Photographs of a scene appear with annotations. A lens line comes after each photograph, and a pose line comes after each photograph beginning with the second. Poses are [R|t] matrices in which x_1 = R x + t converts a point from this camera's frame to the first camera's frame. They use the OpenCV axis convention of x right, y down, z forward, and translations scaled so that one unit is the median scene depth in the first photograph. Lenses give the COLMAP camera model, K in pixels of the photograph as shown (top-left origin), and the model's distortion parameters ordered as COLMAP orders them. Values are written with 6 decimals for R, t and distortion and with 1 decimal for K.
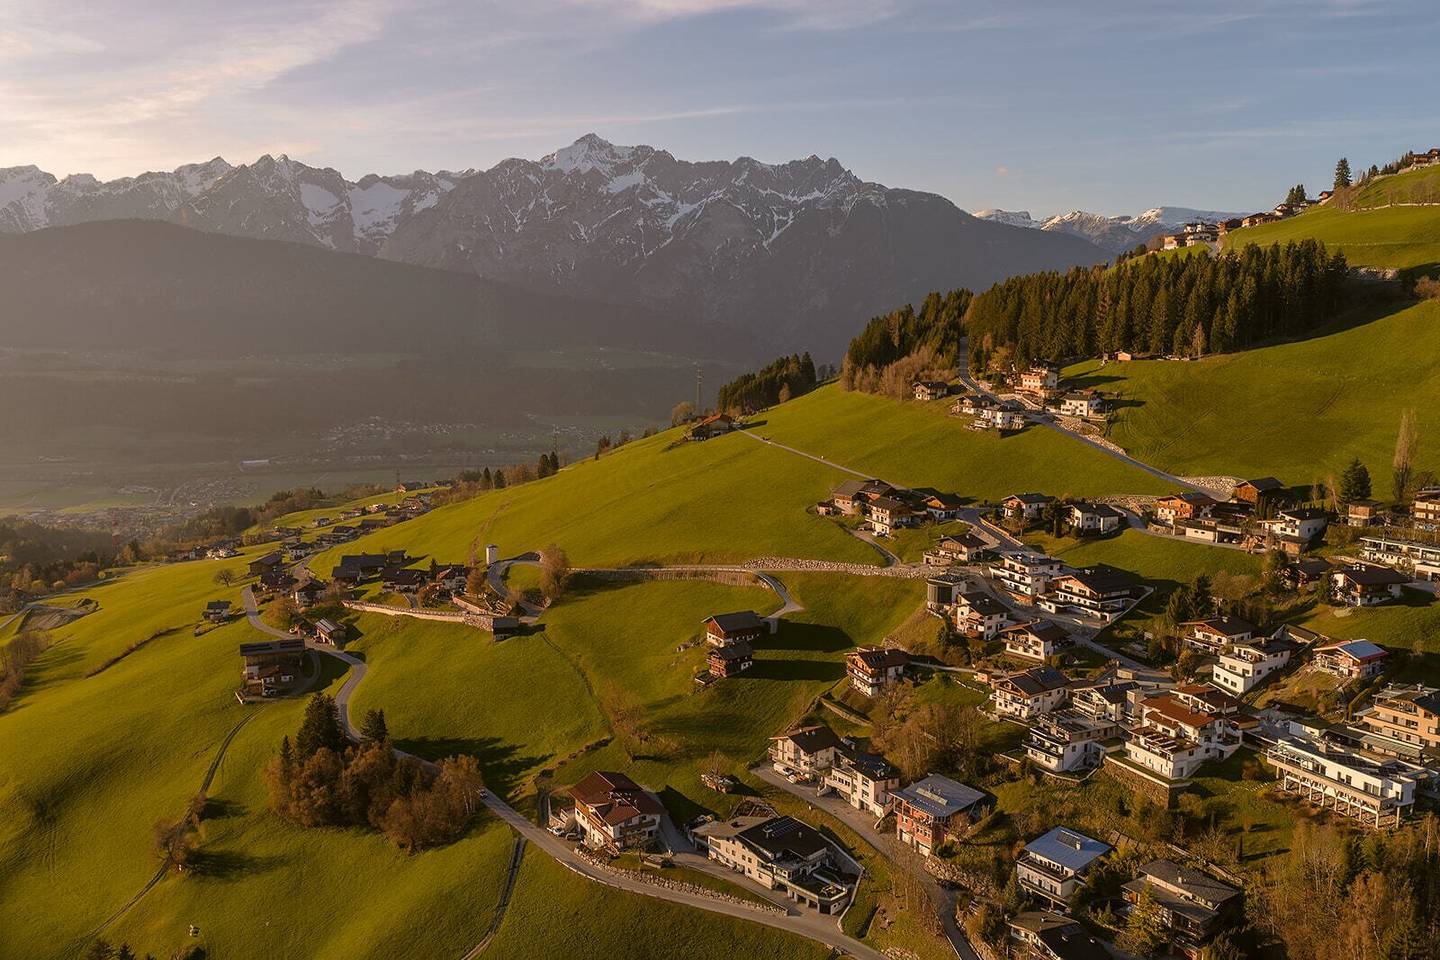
lens RADIAL K [[1223.3, 0, 720.3], [0, 1223.3, 481.0], [0, 0, 1]] dist [0.015725, -0.034779]
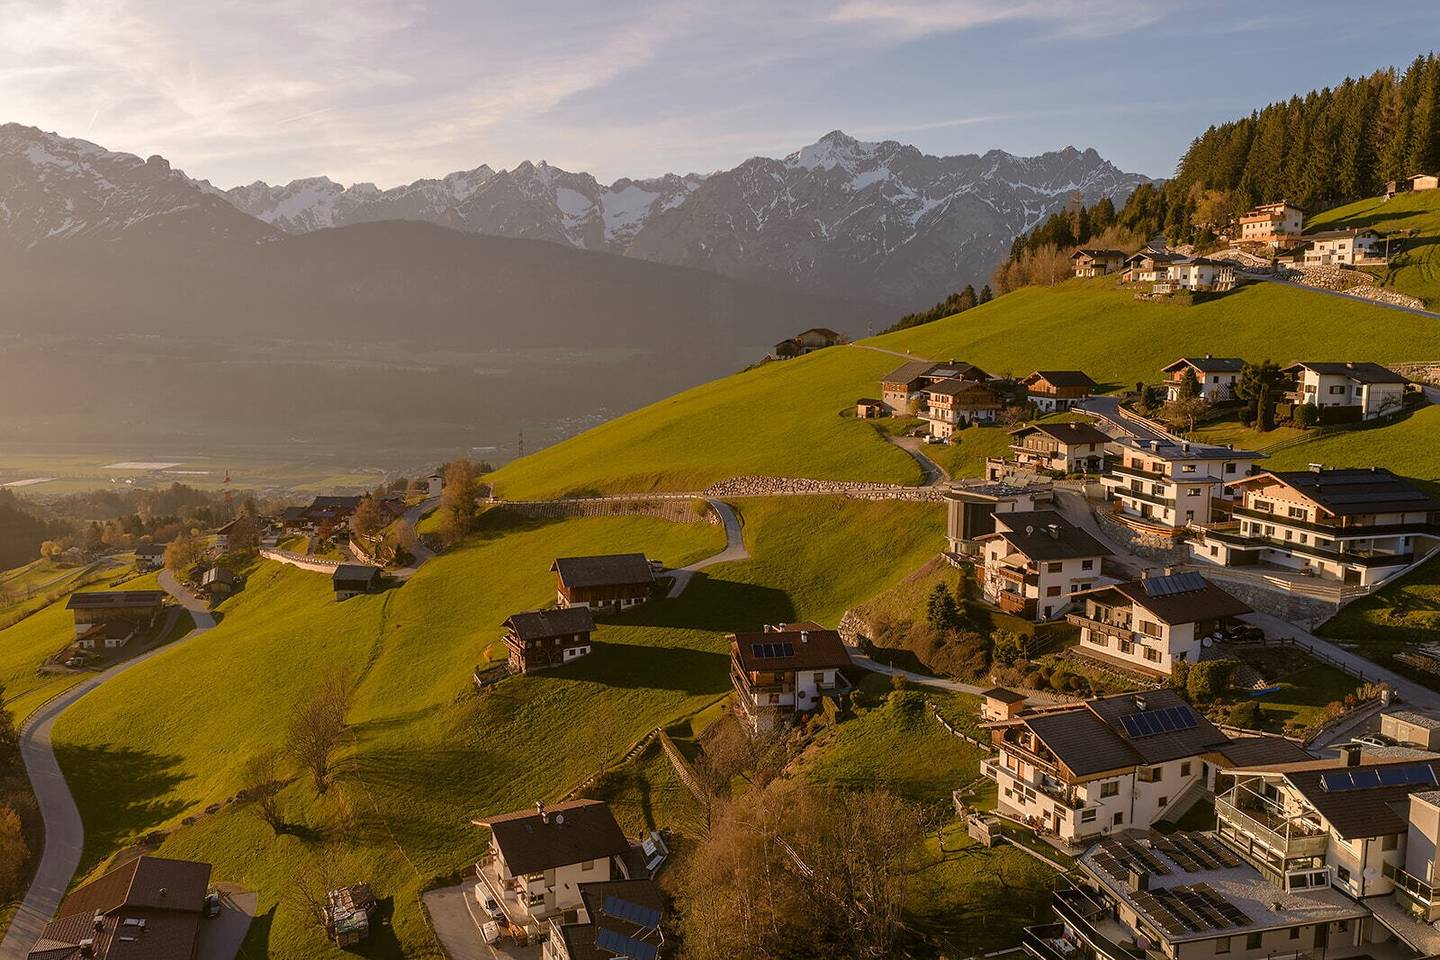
lens RADIAL K [[1223.3, 0, 718.8], [0, 1223.3, 476.8], [0, 0, 1]] dist [0.015725, -0.034779]
pose [[0.979433, 0.031329, -0.199324, 0.129500], [-0.033073, 0.999438, -0.005423, 0.059337], [0.199042, 0.011904, 0.979919, 0.389114]]
